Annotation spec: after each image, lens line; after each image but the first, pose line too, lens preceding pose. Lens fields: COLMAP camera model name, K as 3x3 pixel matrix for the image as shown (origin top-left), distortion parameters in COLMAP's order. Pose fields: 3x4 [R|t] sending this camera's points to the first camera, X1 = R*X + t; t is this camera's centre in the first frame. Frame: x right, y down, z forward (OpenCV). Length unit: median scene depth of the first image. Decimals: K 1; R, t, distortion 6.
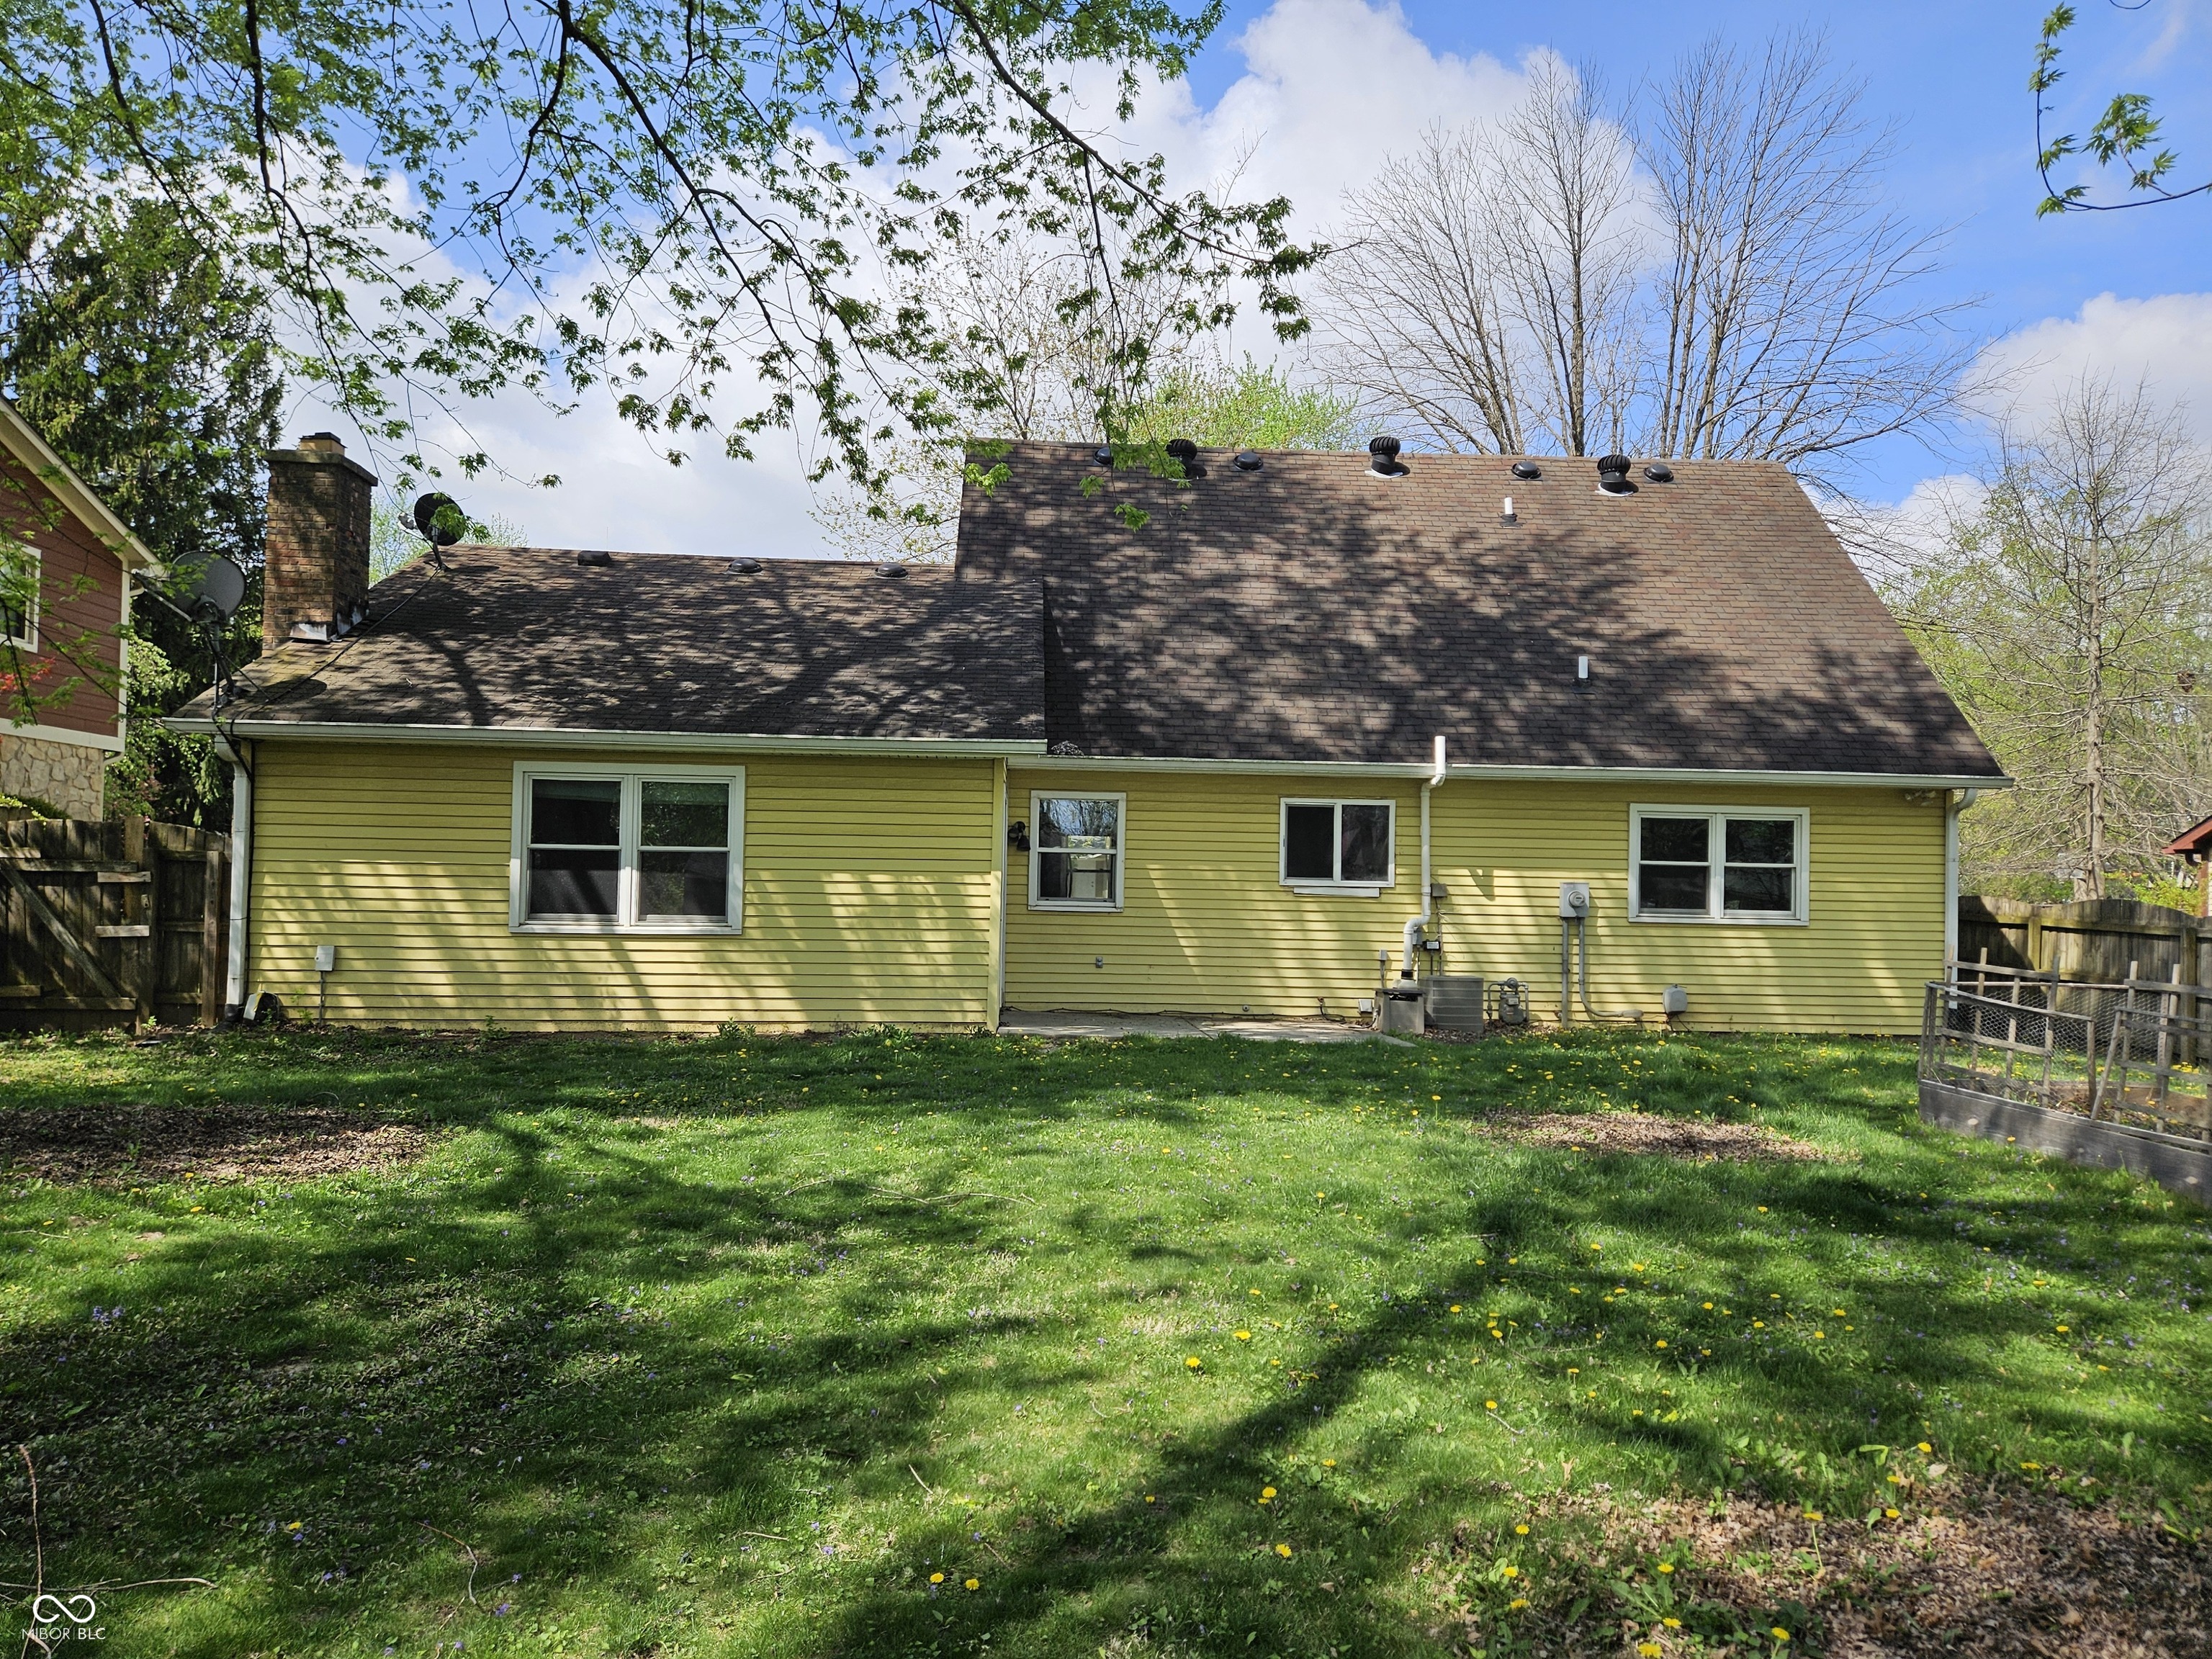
lens RADIAL K [[1445.7, 0, 1114.4], [0, 1445.7, 837.6], [0, 0, 1]] dist [0.102115, -0.109907]
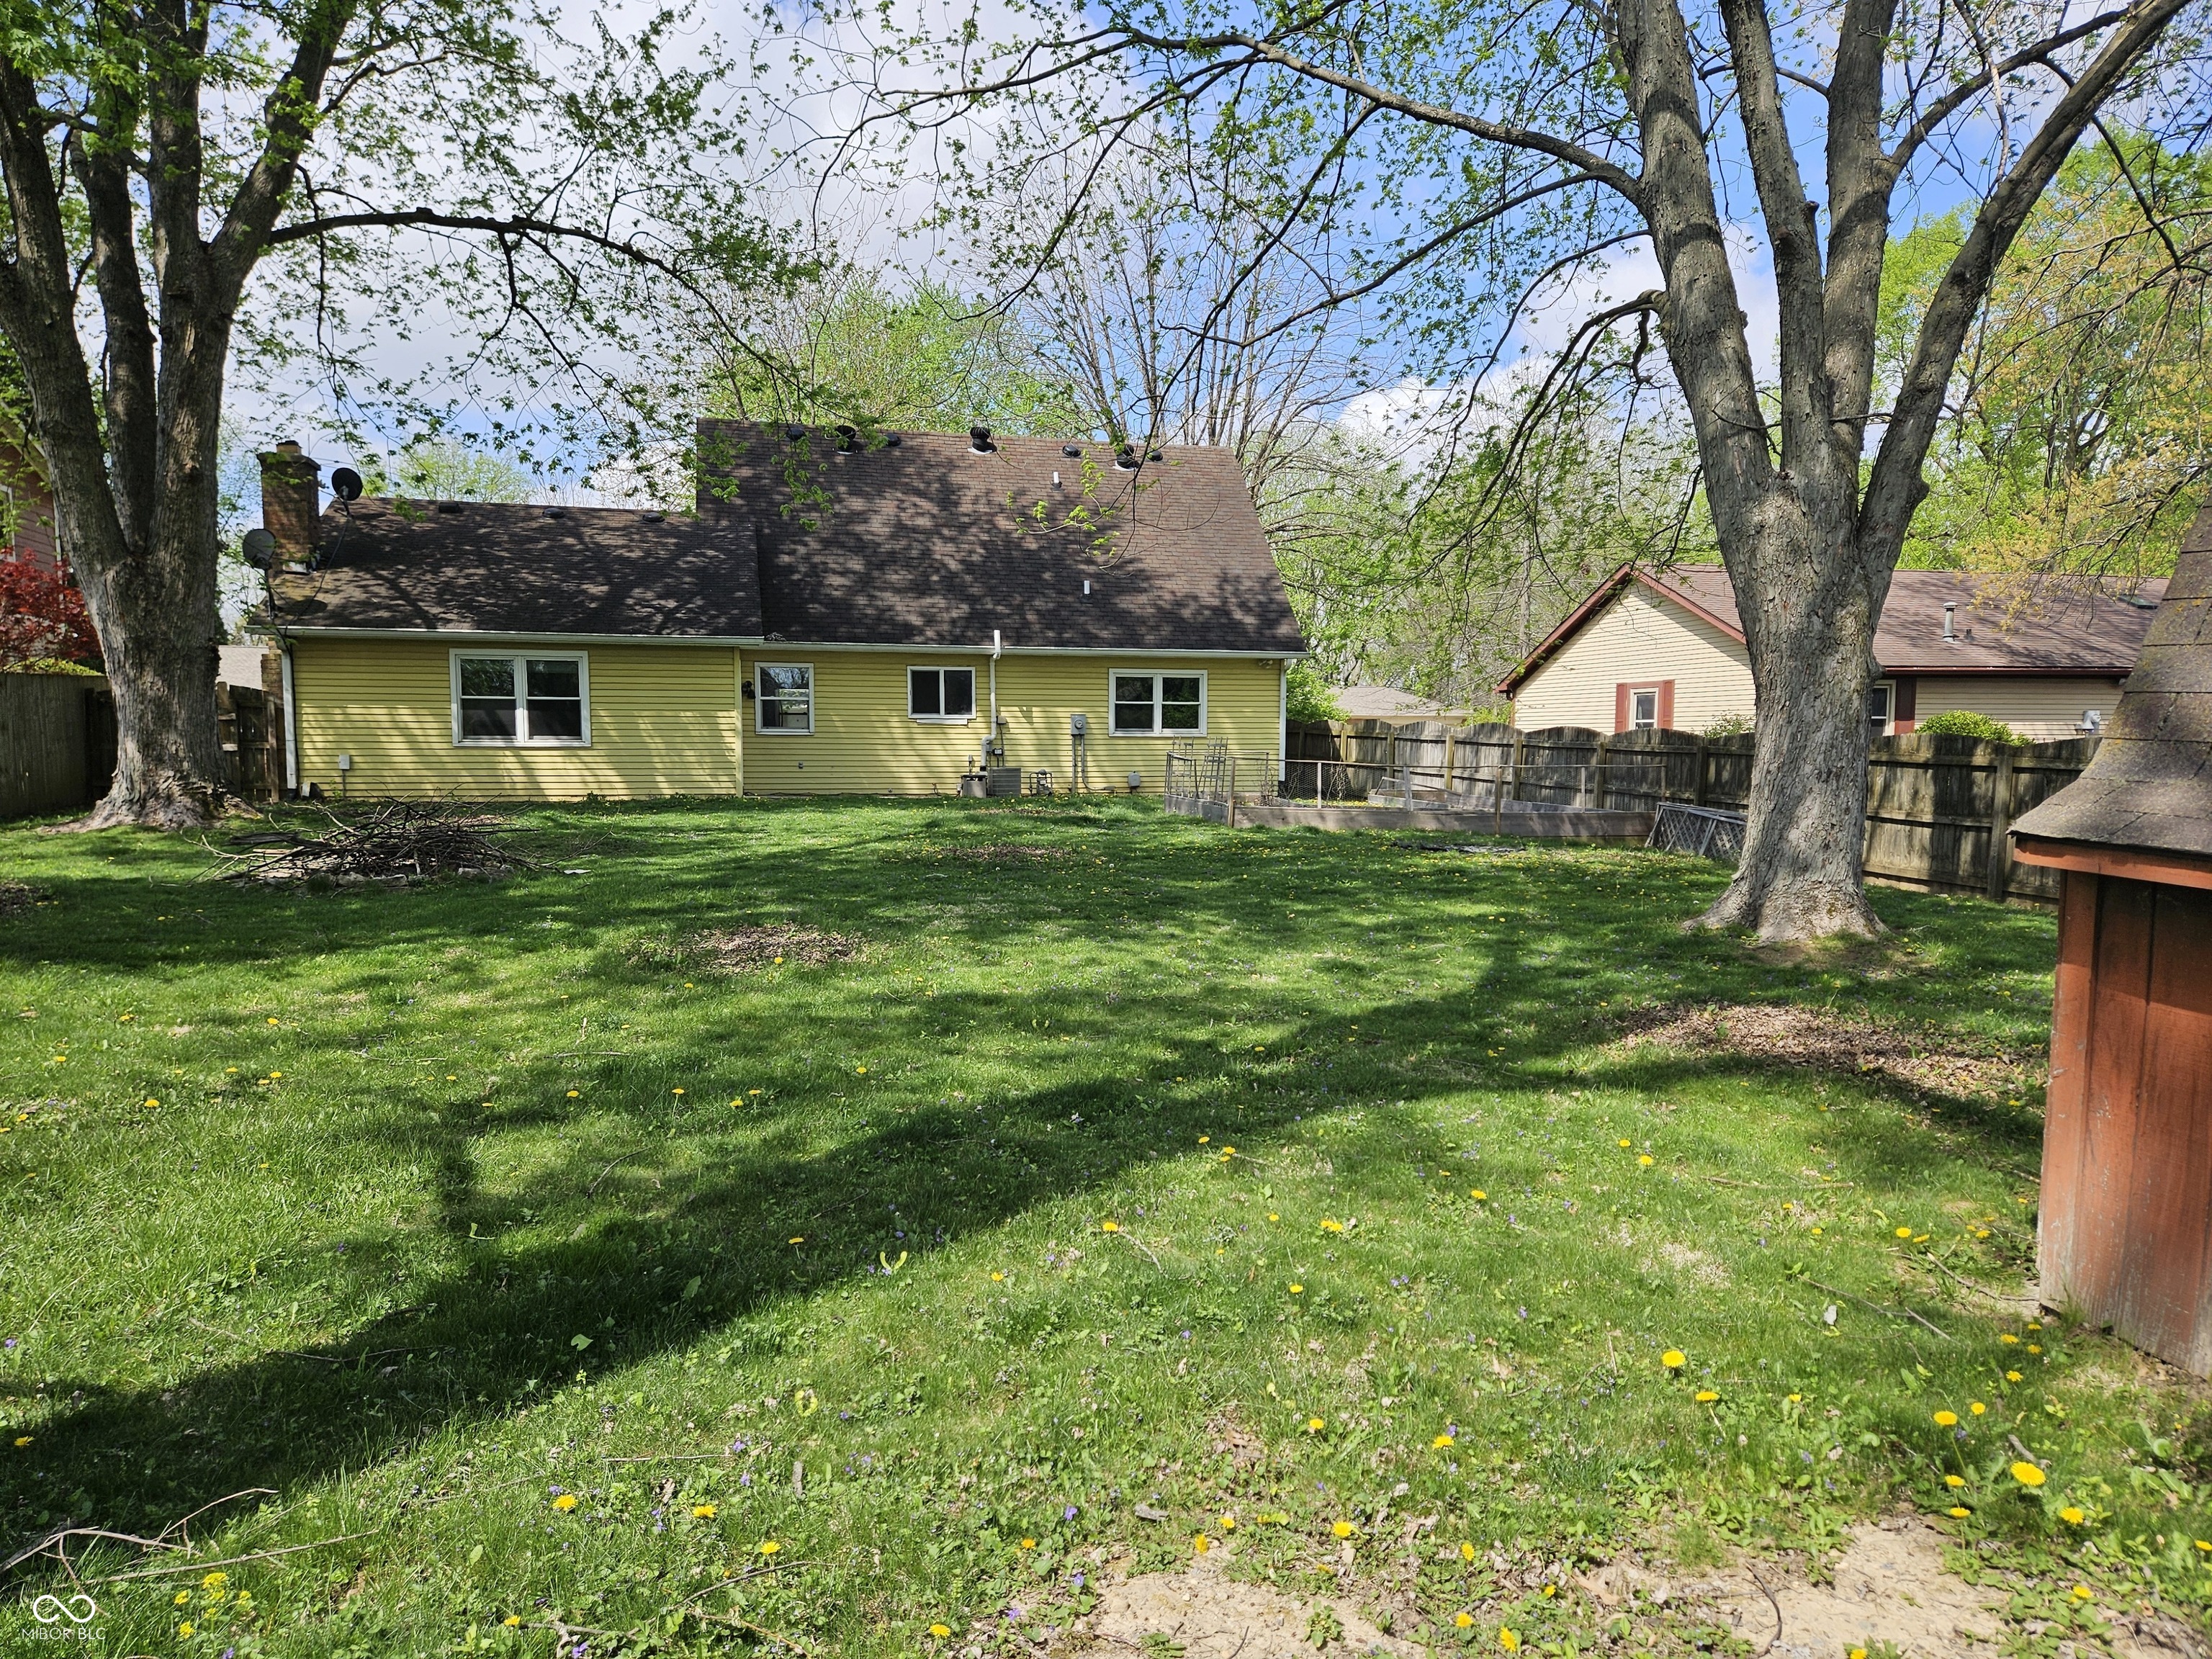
lens RADIAL K [[1445.7, 0, 1114.4], [0, 1445.7, 837.6], [0, 0, 1]] dist [0.102115, -0.109907]
pose [[0.981657, -0.028902, 0.188454, 0.027121], [0.009232, 0.994489, 0.104430, -0.002904], [-0.190433, -0.100775, 0.976514, -0.721134]]
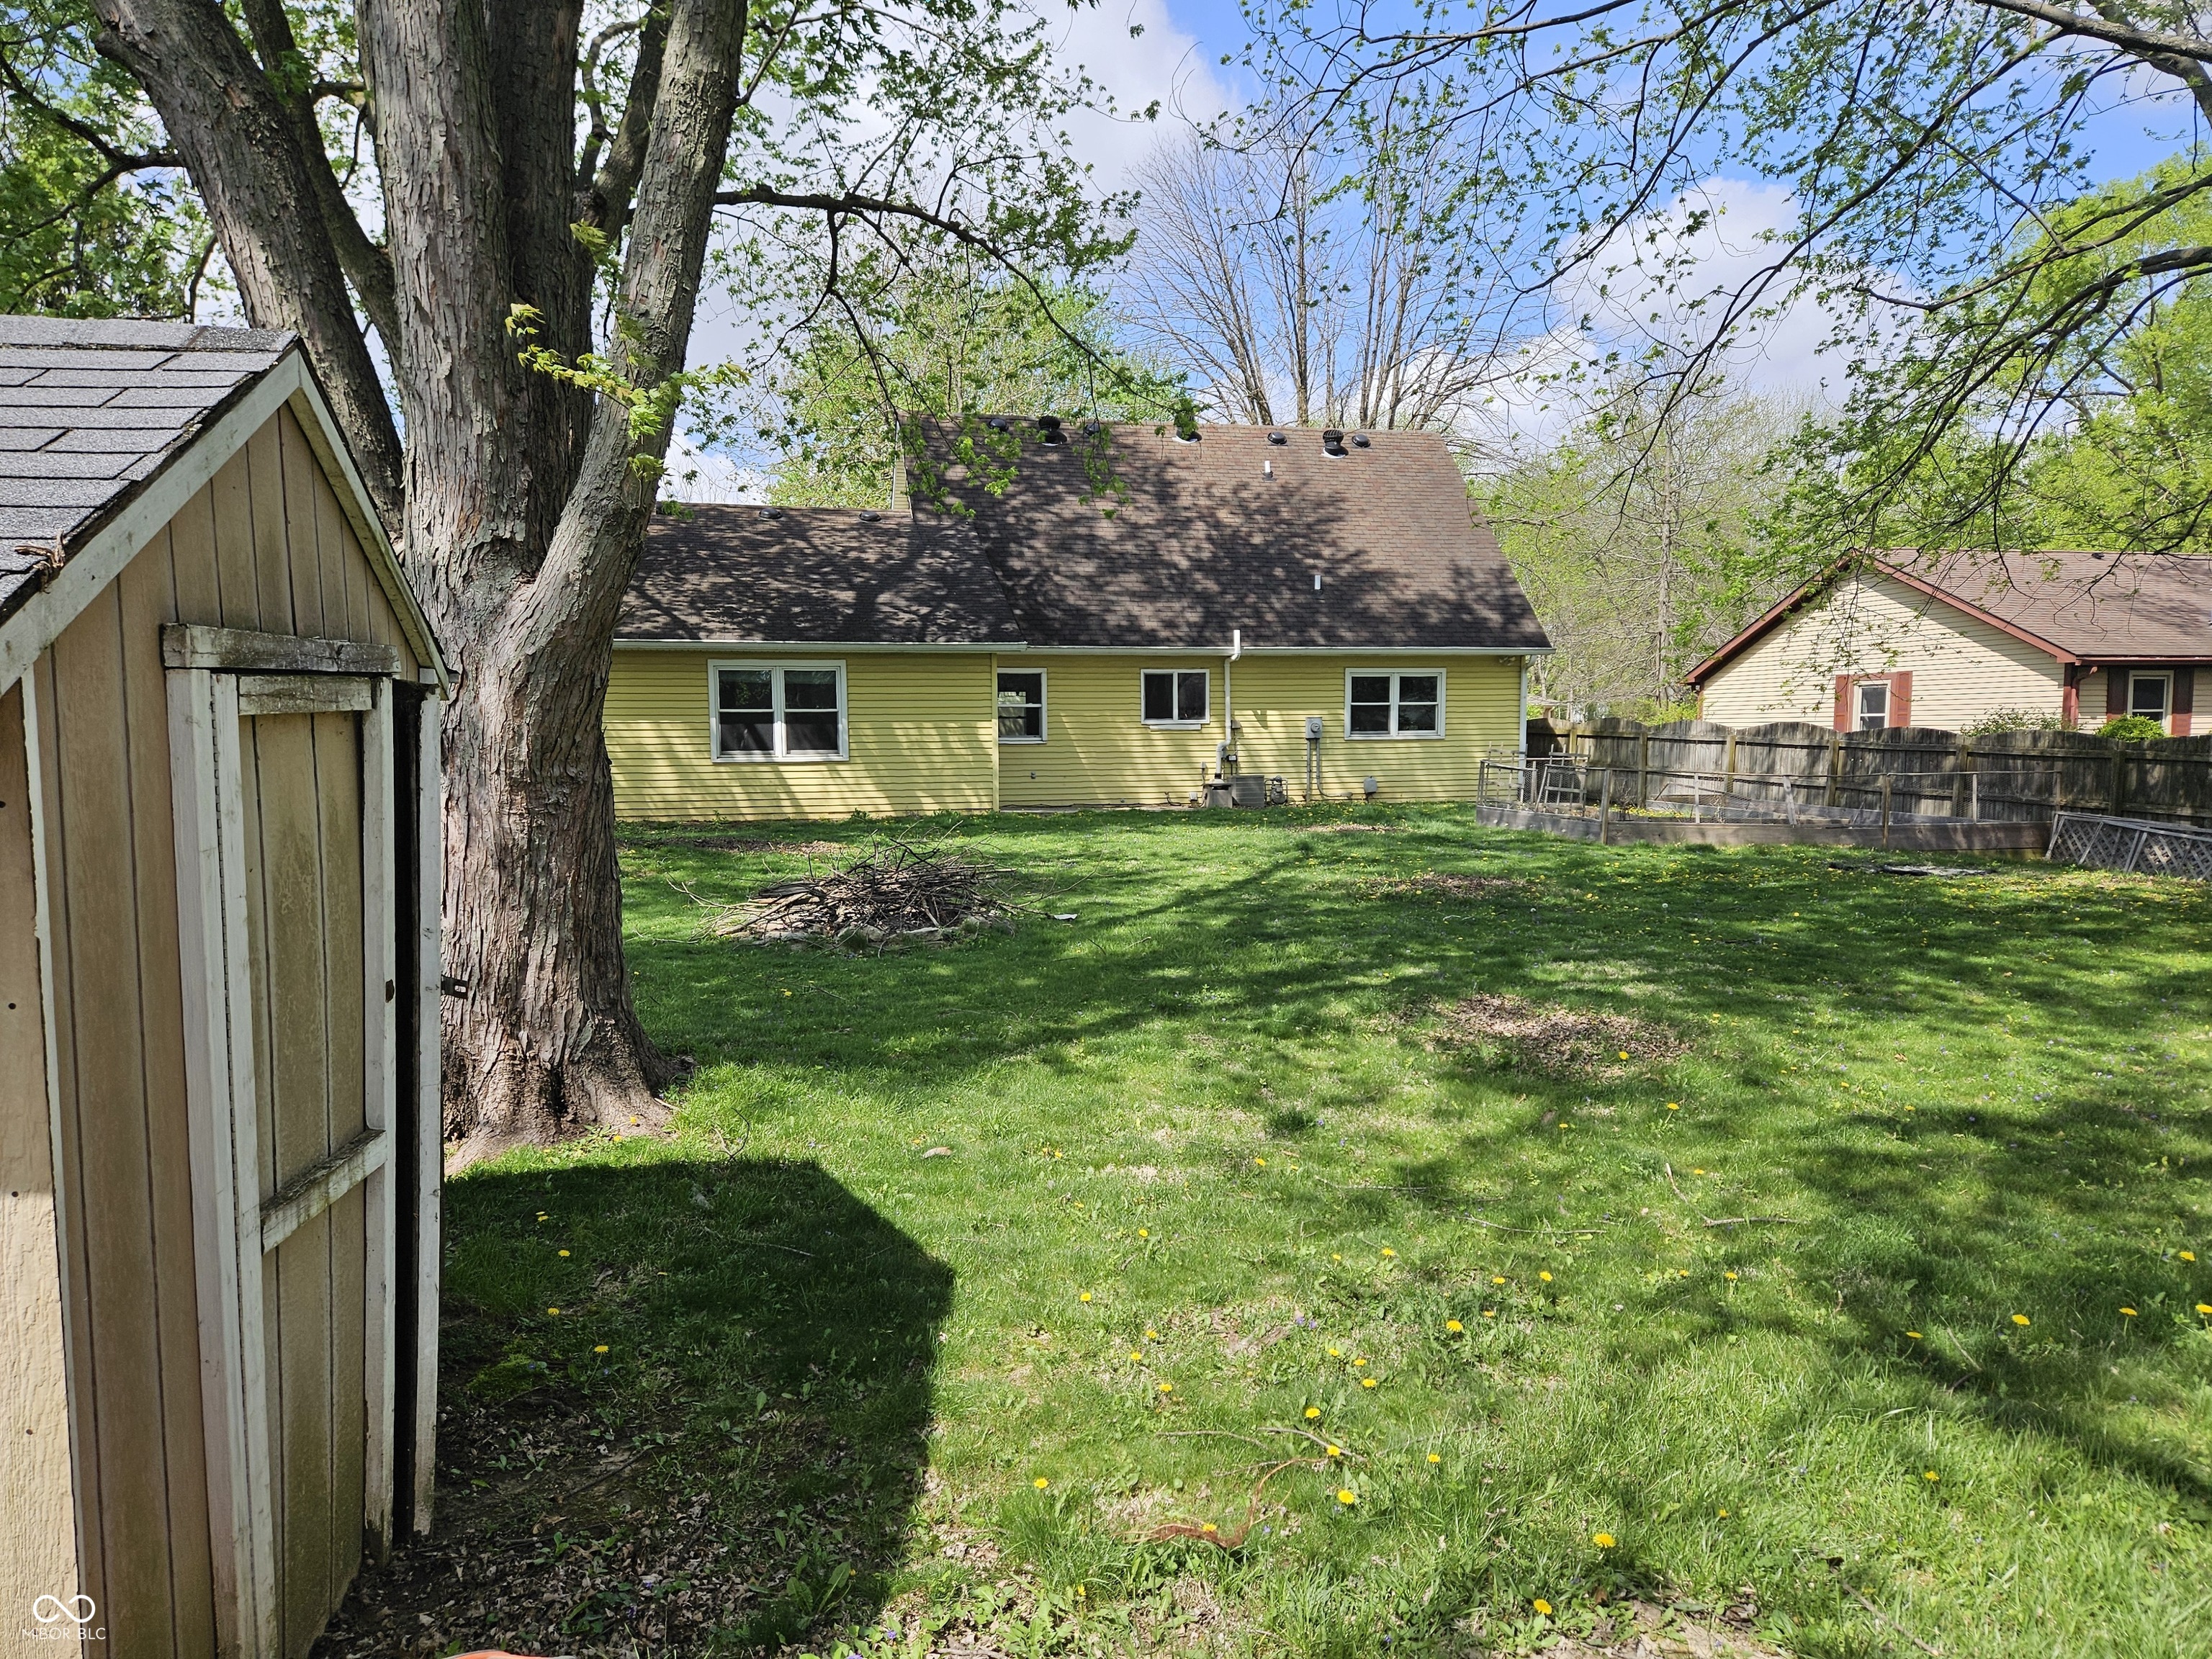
lens RADIAL K [[1445.7, 0, 1114.4], [0, 1445.7, 837.6], [0, 0, 1]] dist [0.102115, -0.109907]
pose [[0.981984, -0.040323, 0.184613, -0.218227], [0.019832, 0.993564, 0.111522, -0.021635], [-0.187922, -0.105851, 0.976463, -0.584282]]
